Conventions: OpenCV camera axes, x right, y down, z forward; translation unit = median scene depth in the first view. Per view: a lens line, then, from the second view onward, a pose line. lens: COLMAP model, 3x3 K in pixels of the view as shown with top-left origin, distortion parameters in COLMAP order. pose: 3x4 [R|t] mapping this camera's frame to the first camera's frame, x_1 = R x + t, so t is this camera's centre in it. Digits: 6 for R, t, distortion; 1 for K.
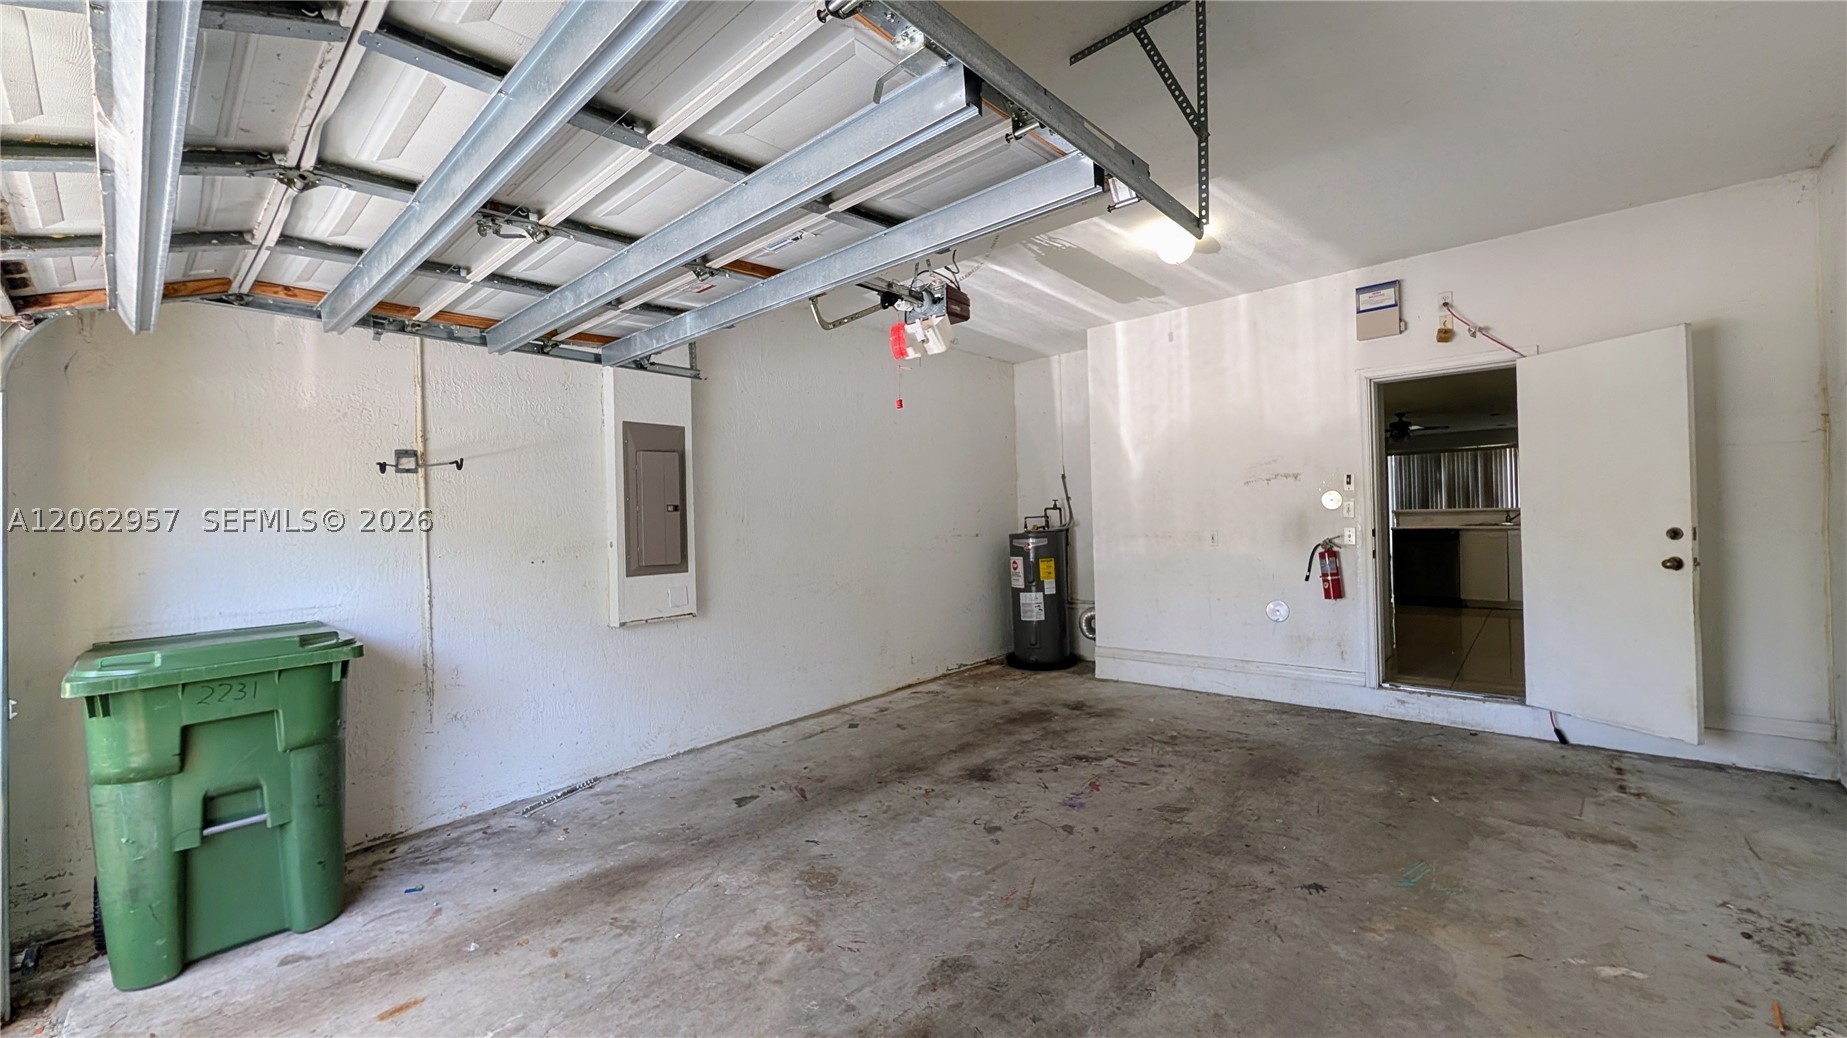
lens RADIAL K [[708.3, 0, 917.0], [0, 708.3, 520.2], [0, 0, 1]] dist [0.001258, 0.000020]
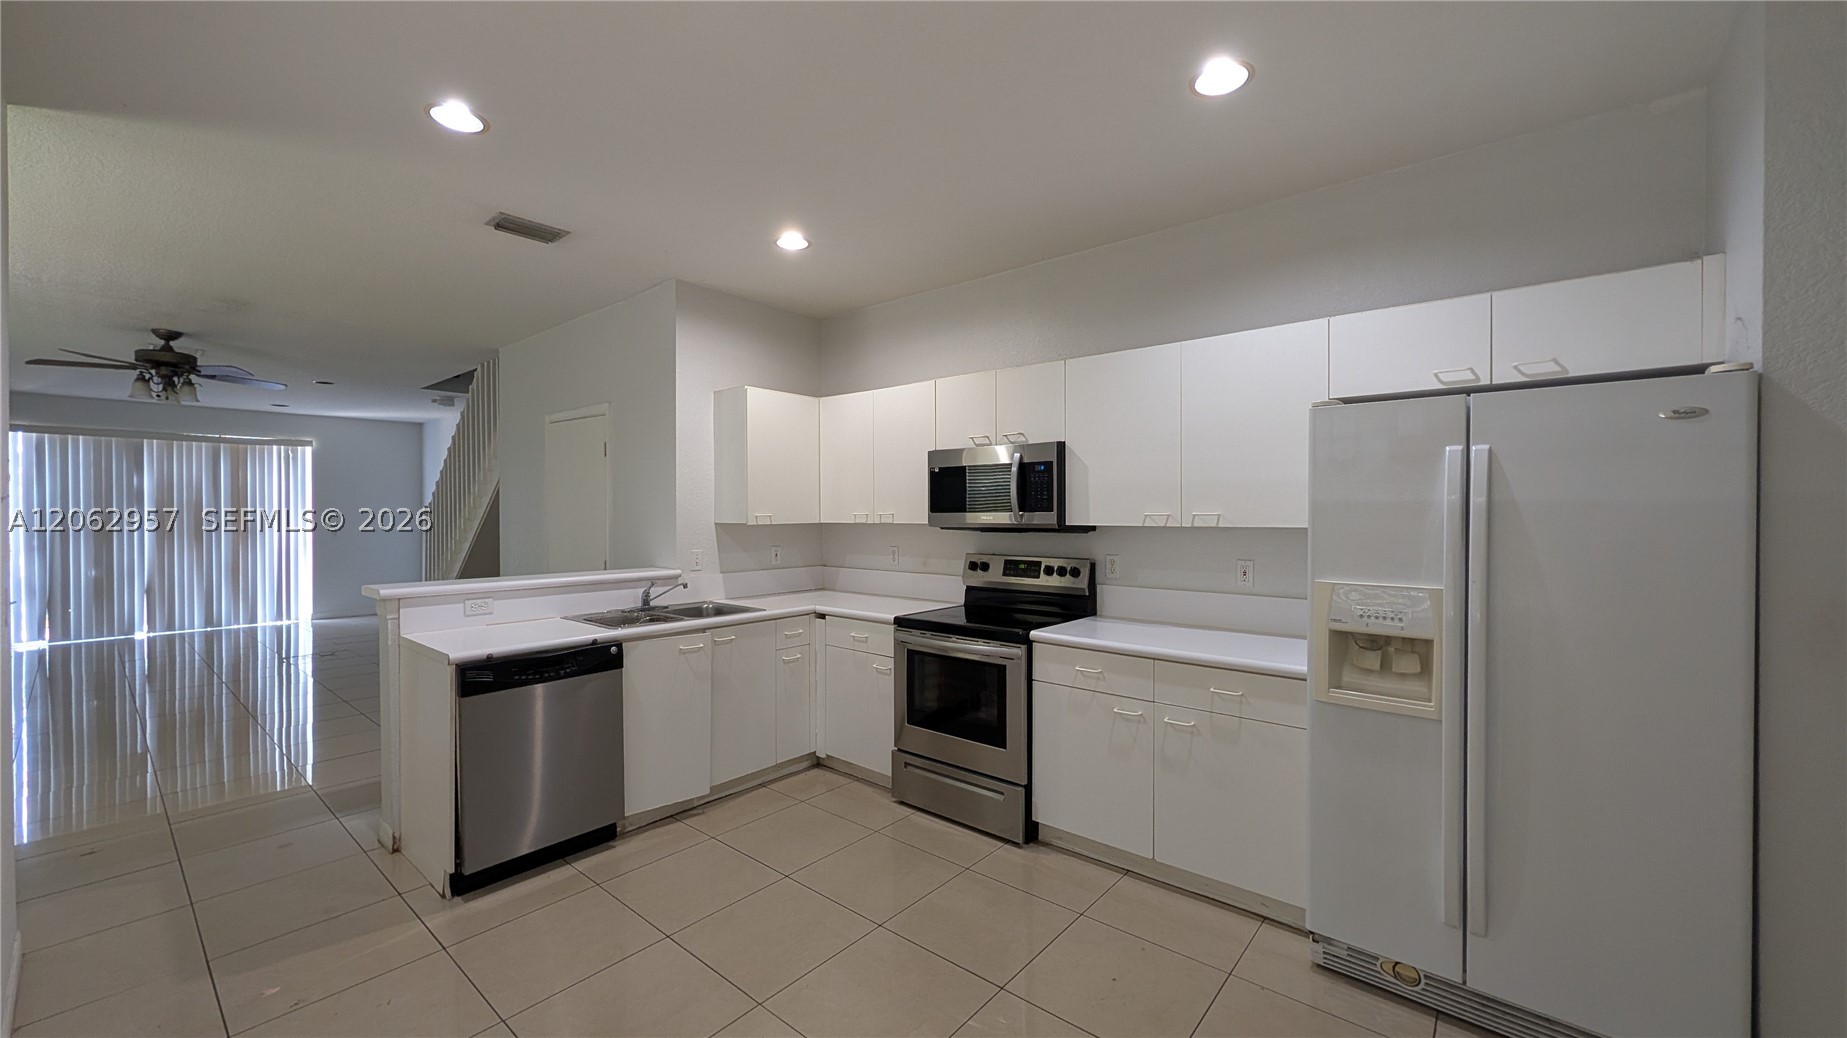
lens RADIAL K [[708.3, 0, 921.5], [0, 708.3, 515.2], [0, 0, 1]] dist [0.001258, 0.000020]
pose [[-0.029179, 0.020913, 0.999355, 0.347897], [0.007506, 0.999758, -0.020702, -0.041010], [-0.999546, 0.006897, -0.029328, 0.783845]]
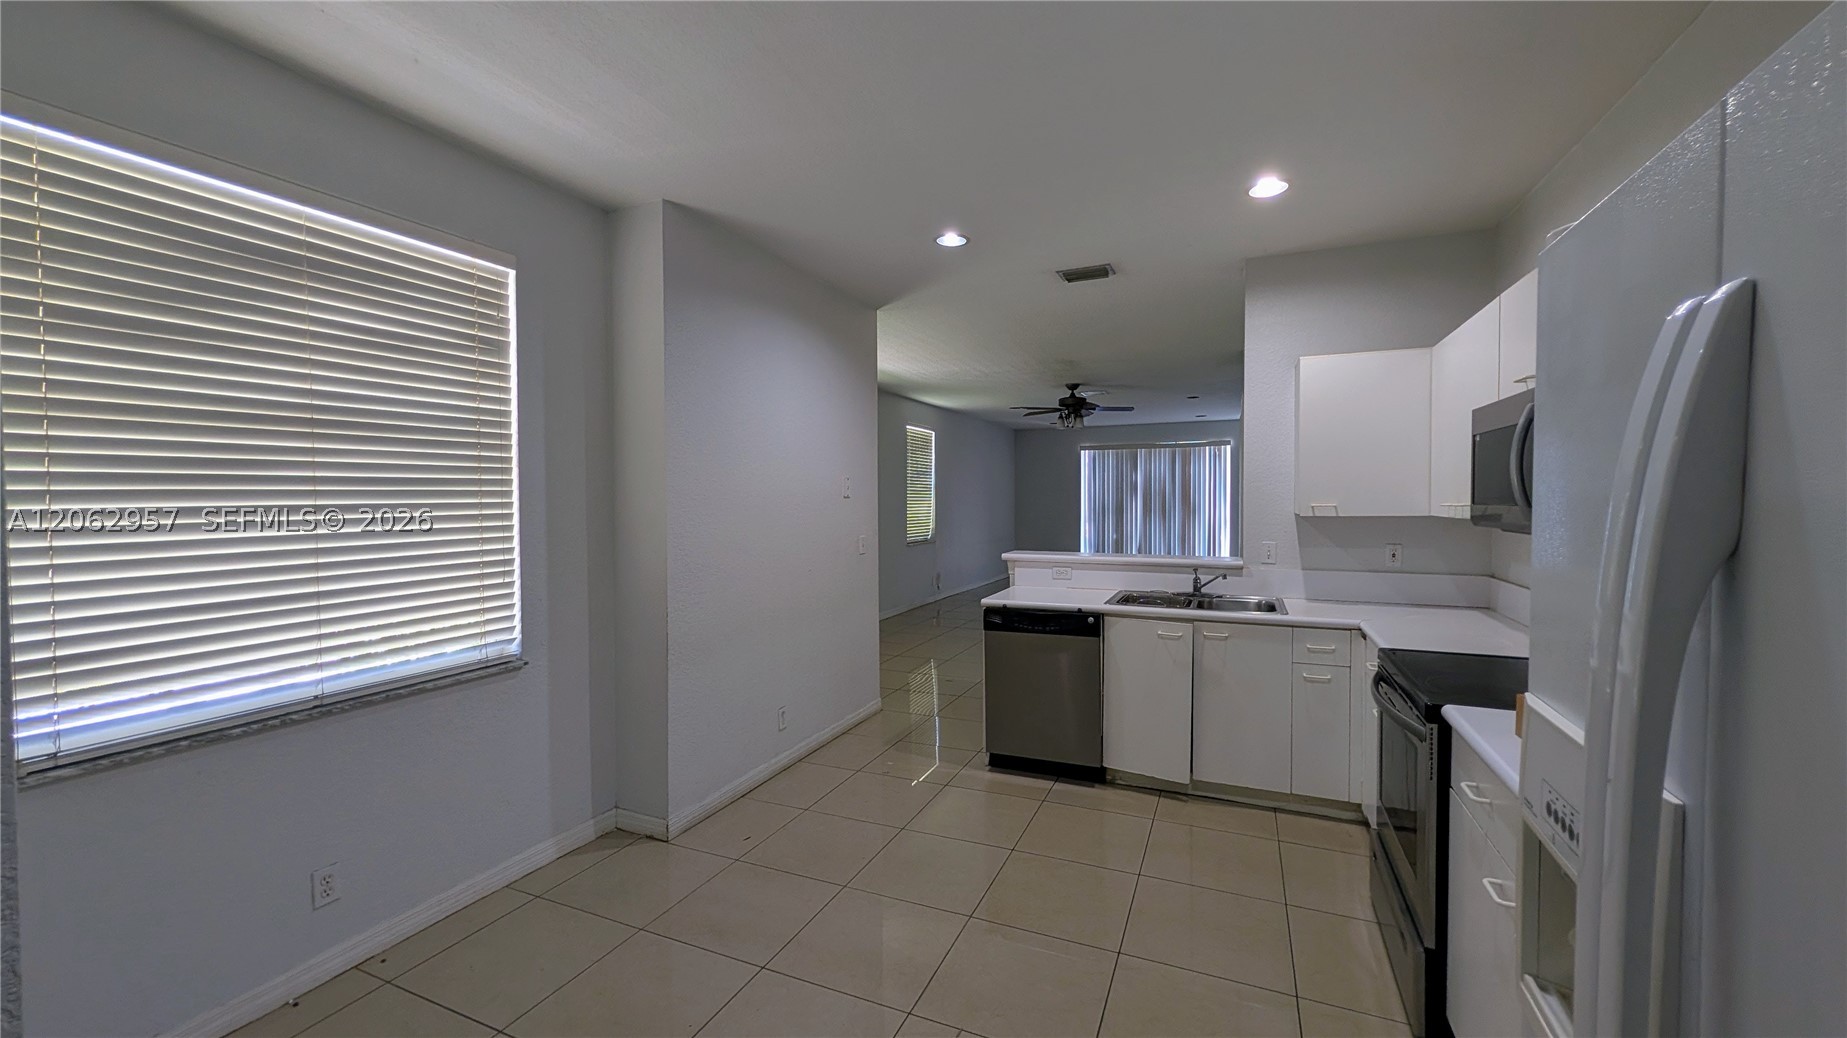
lens RADIAL K [[708.3, 0, 925.9], [0, 708.3, 512.6], [0, 0, 1]] dist [0.001258, 0.000020]
pose [[0.950970, 0.013768, 0.308978, 0.483199], [-0.016982, 0.999826, 0.007718, -0.046514], [-0.308818, -0.012586, 0.951038, 0.569084]]
